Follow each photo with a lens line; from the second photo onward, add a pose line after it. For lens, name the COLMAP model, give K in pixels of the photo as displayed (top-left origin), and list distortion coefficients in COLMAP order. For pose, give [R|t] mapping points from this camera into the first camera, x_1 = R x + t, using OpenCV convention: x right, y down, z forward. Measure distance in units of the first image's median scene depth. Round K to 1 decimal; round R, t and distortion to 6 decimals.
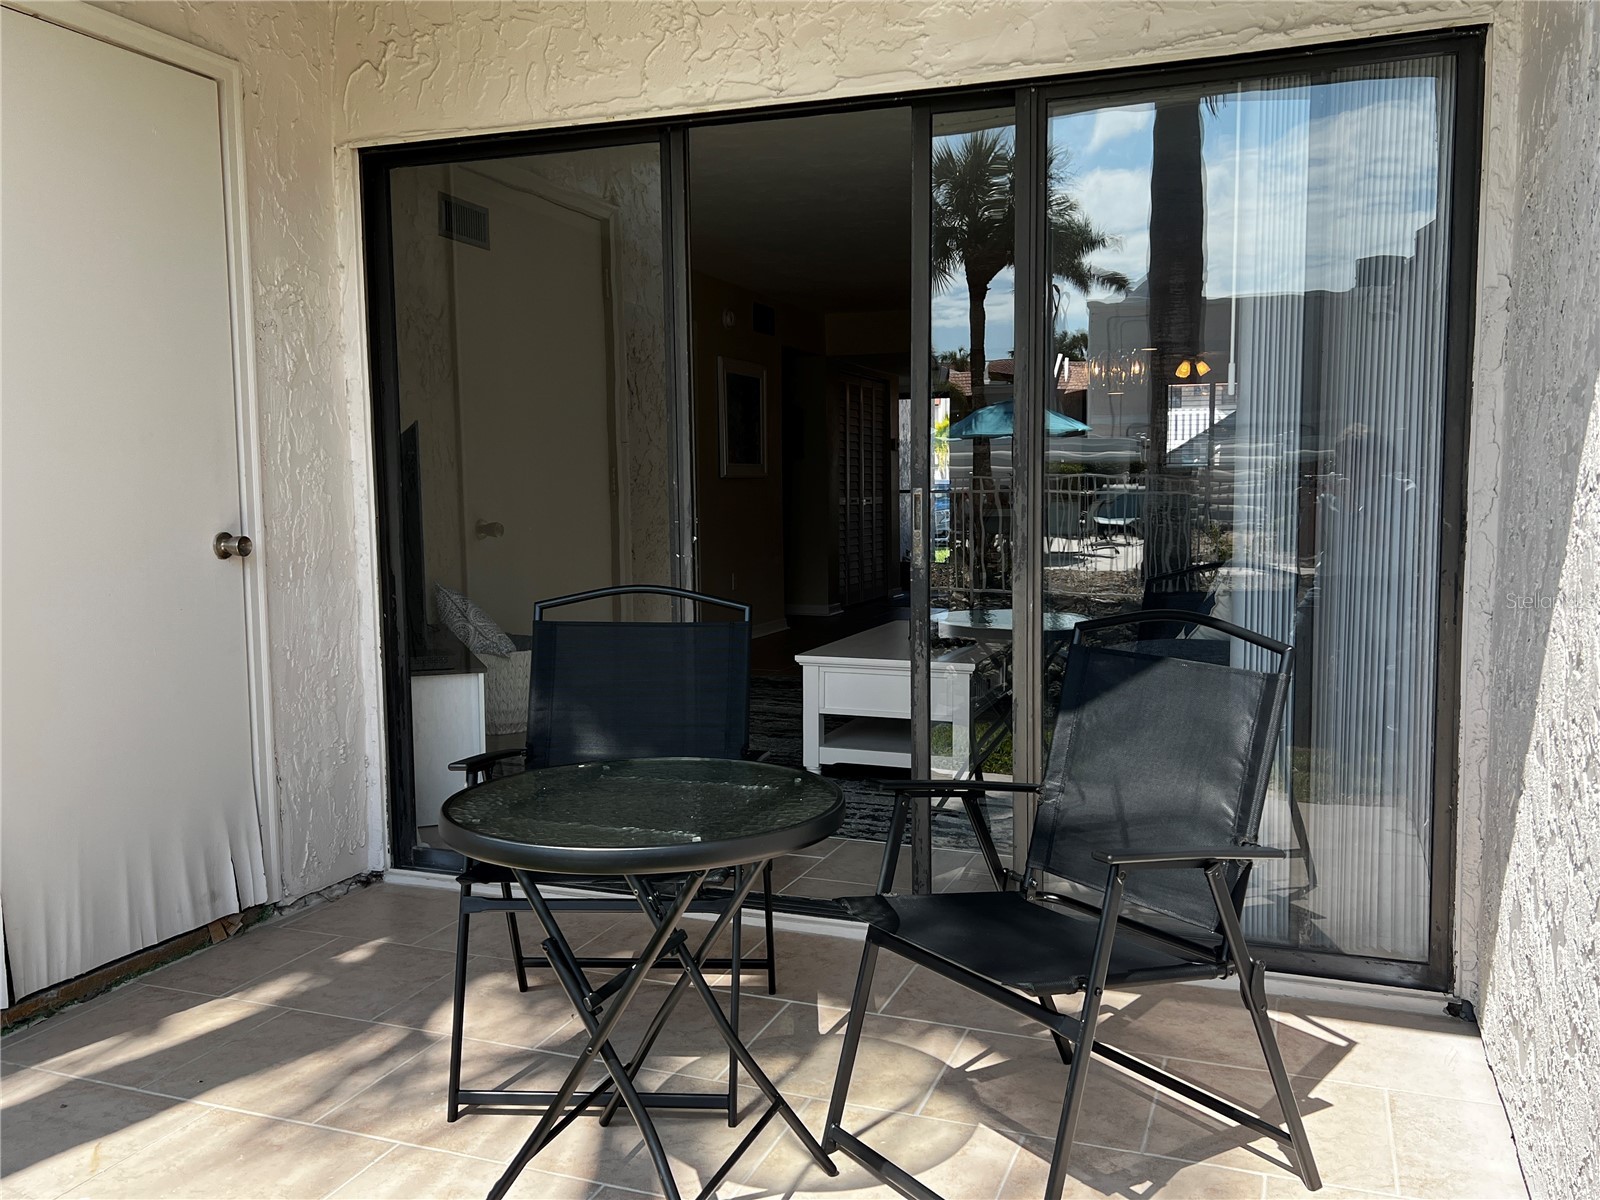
lens RADIAL K [[1299.5, 0, 798.6], [0, 1299.5, 604.5], [0, 0, 1]] dist [-0.000080, -0.000013]
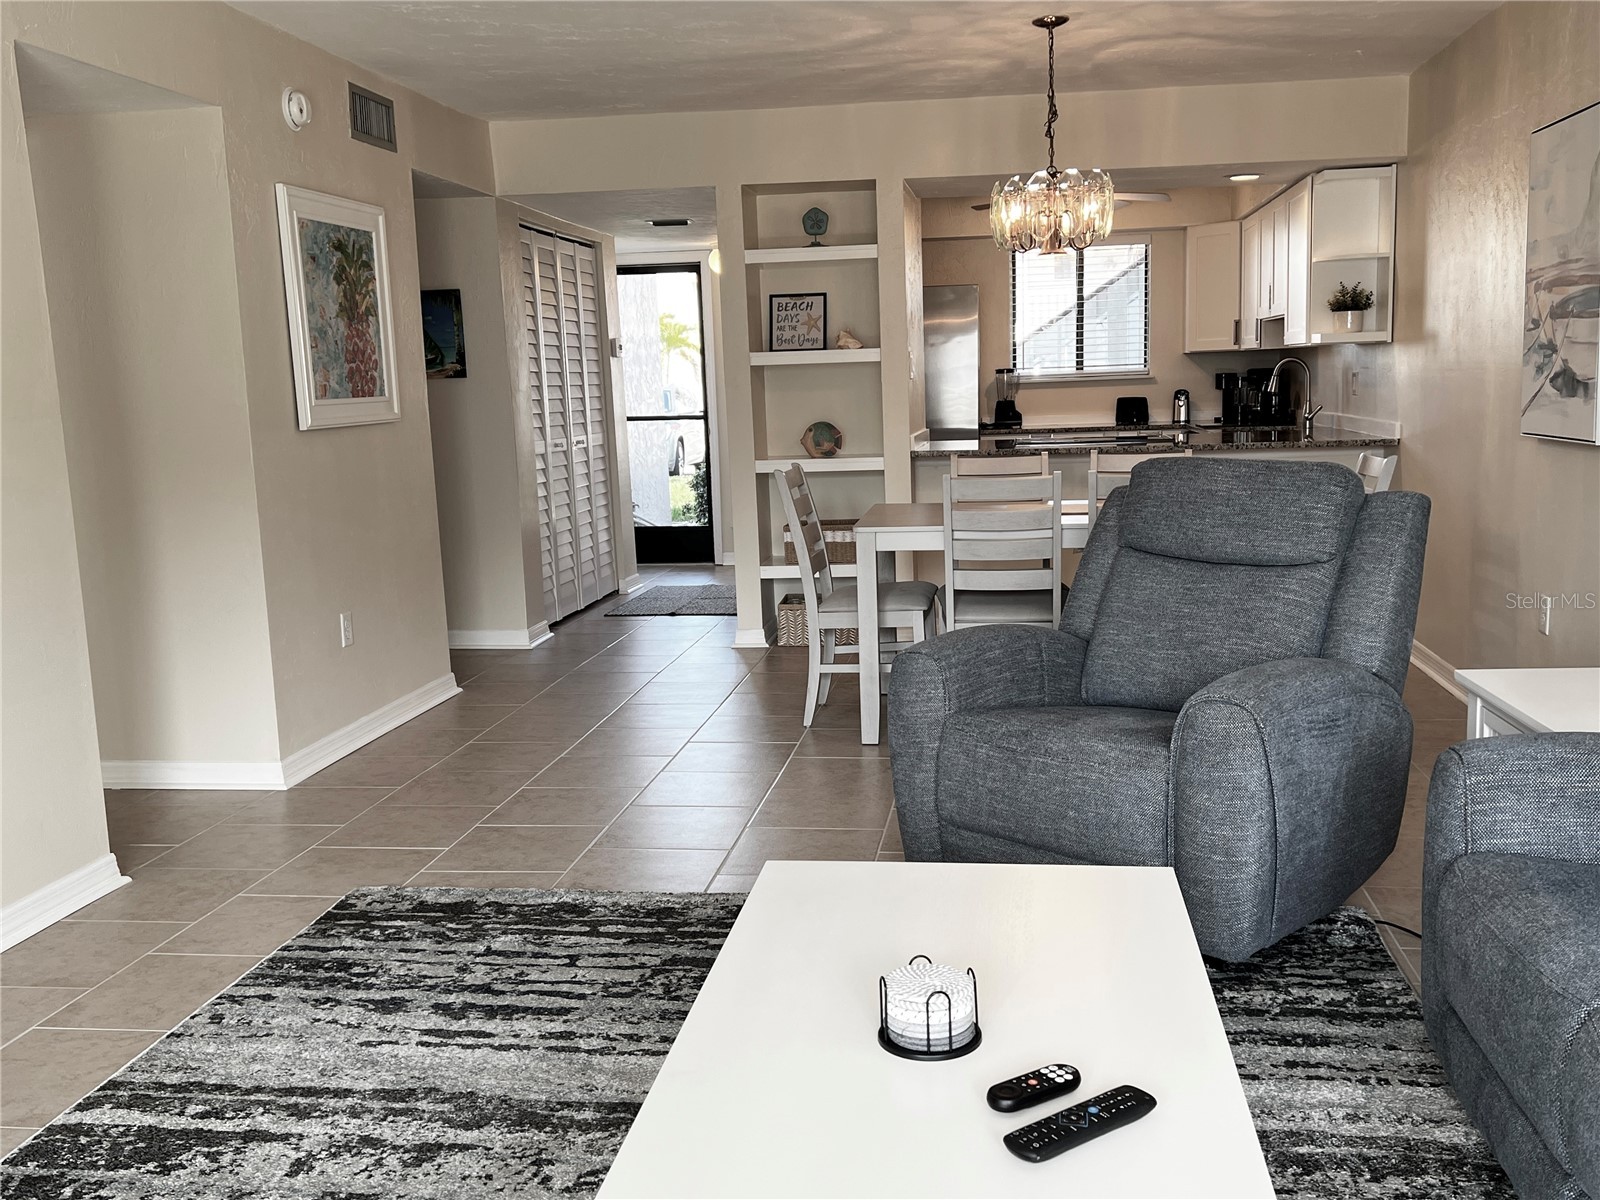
lens RADIAL K [[1487.9, 0, 791.2], [0, 1487.9, 609.7], [0, 0, 1]] dist [0.070460, 0.000000]
pose [[0.980020, -0.061770, 0.189064, 0.011954], [0.048570, 0.996099, 0.073676, -0.045619], [-0.192877, -0.063022, 0.979197, 0.270350]]
